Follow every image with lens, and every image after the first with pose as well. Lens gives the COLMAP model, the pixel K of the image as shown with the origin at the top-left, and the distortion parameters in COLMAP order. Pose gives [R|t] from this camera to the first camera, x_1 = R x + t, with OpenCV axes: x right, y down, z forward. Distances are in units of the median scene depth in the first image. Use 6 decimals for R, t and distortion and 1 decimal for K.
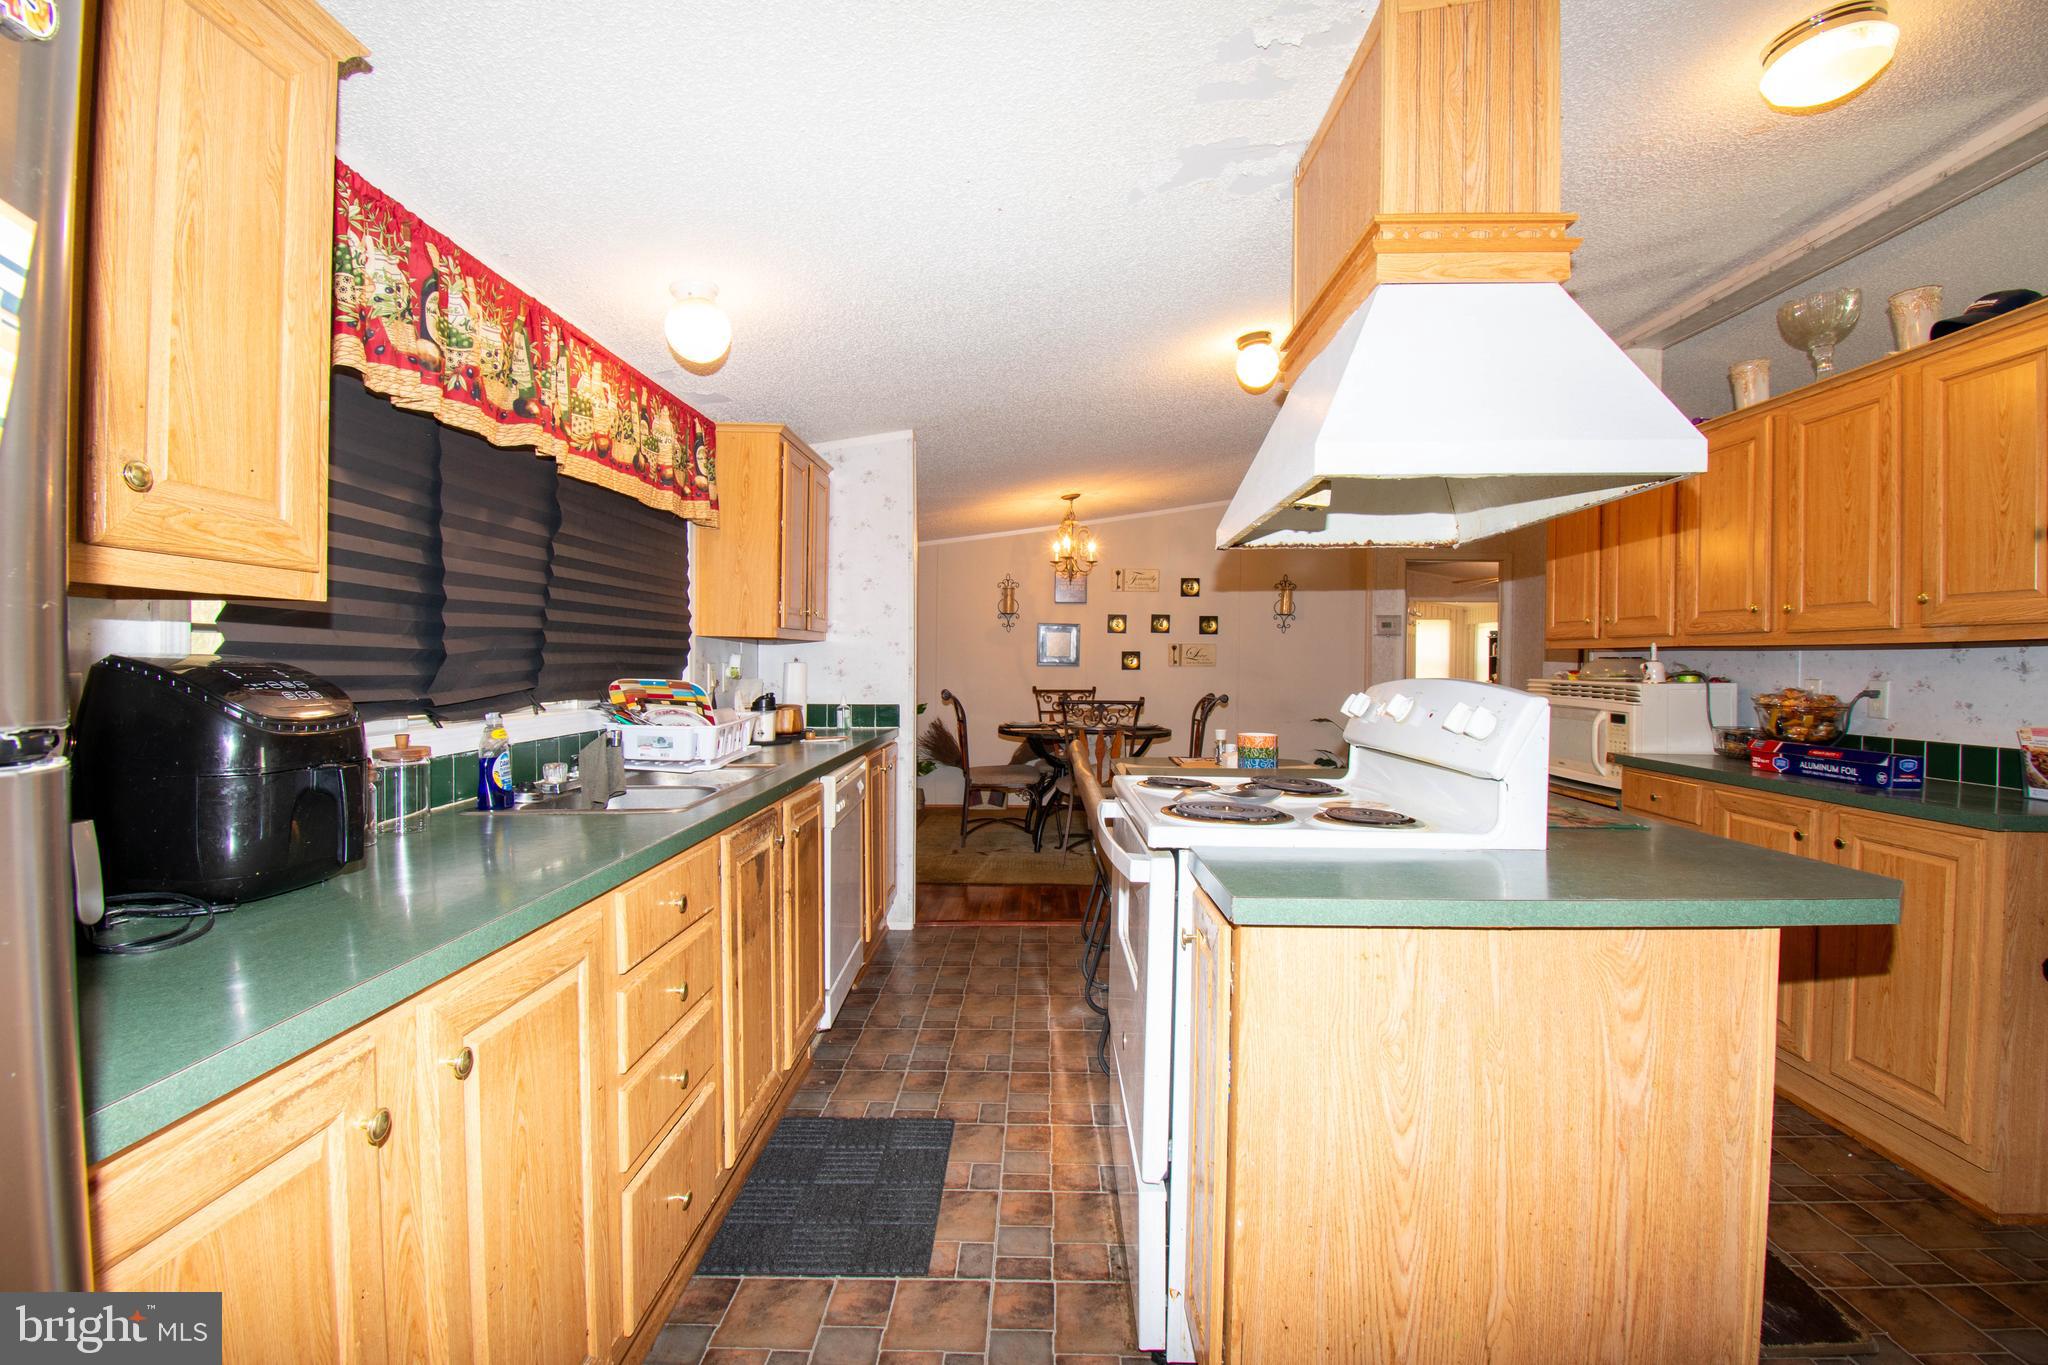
lens RADIAL K [[924.7, 0, 1029.0], [0, 924.7, 673.0], [0, 0, 1]] dist [0.019975, -0.025942]
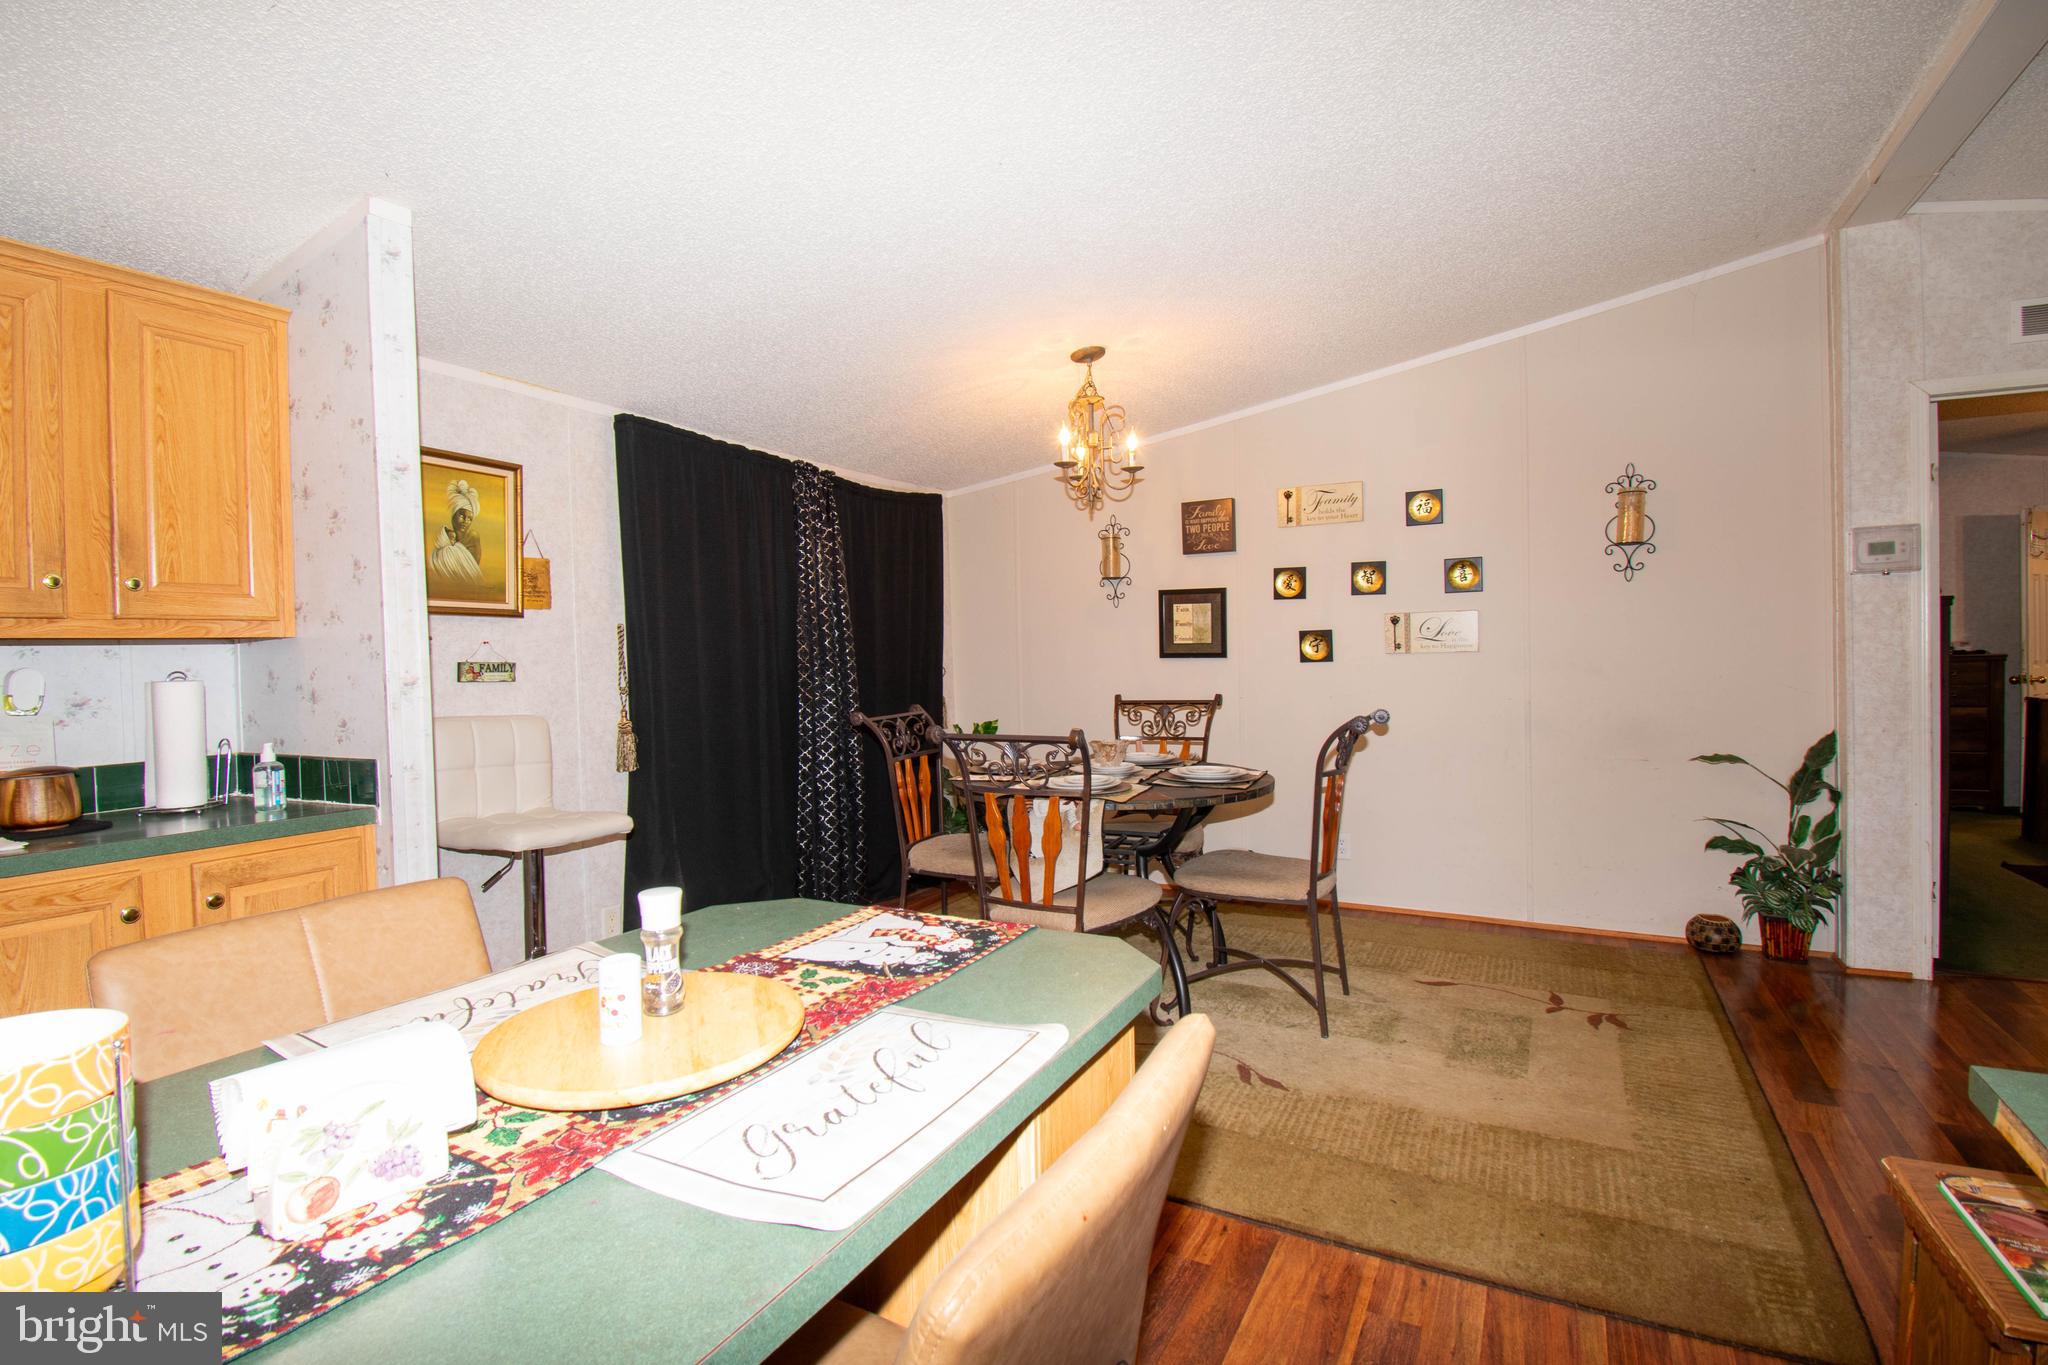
lens RADIAL K [[924.7, 0, 1029.0], [0, 924.7, 673.0], [0, 0, 1]] dist [0.019975, -0.025942]
pose [[0.871258, -0.012783, -0.490660, 0.253141], [0.019520, 0.999772, 0.008615, -0.005950], [0.490438, -0.017083, 0.871309, 0.445596]]
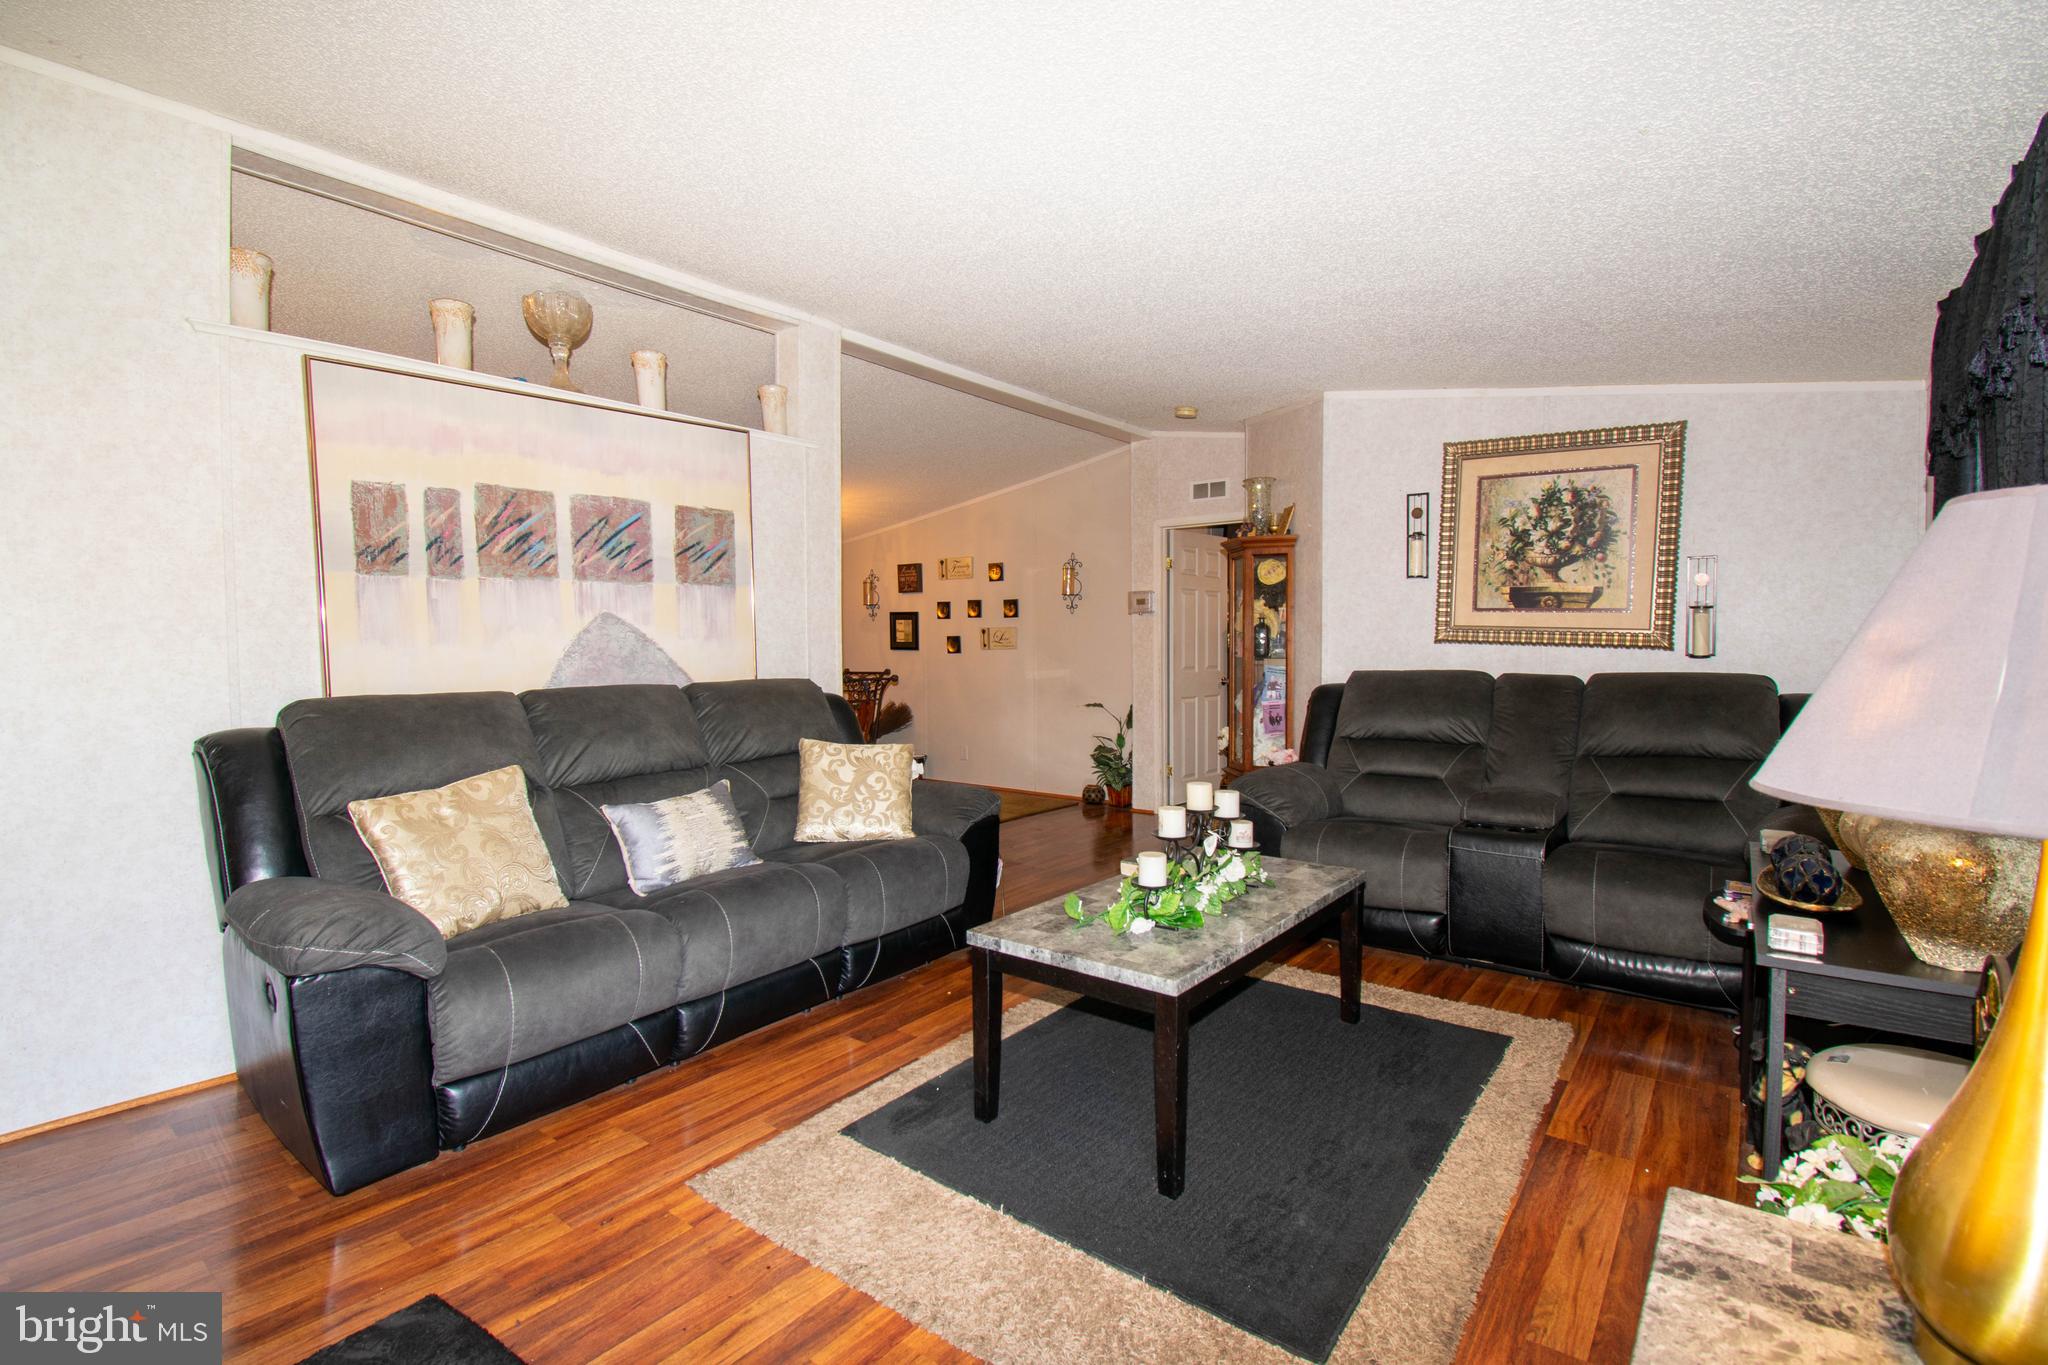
lens RADIAL K [[933.3, 0, 1036.6], [0, 933.3, 674.0], [0, 0, 1]] dist [0.021615, -0.026465]
pose [[0.792403, 0.009961, -0.609917, 0.887028], [-0.013703, 0.999905, -0.001473, 0.021018], [0.609844, 0.009525, 0.792464, 0.235716]]
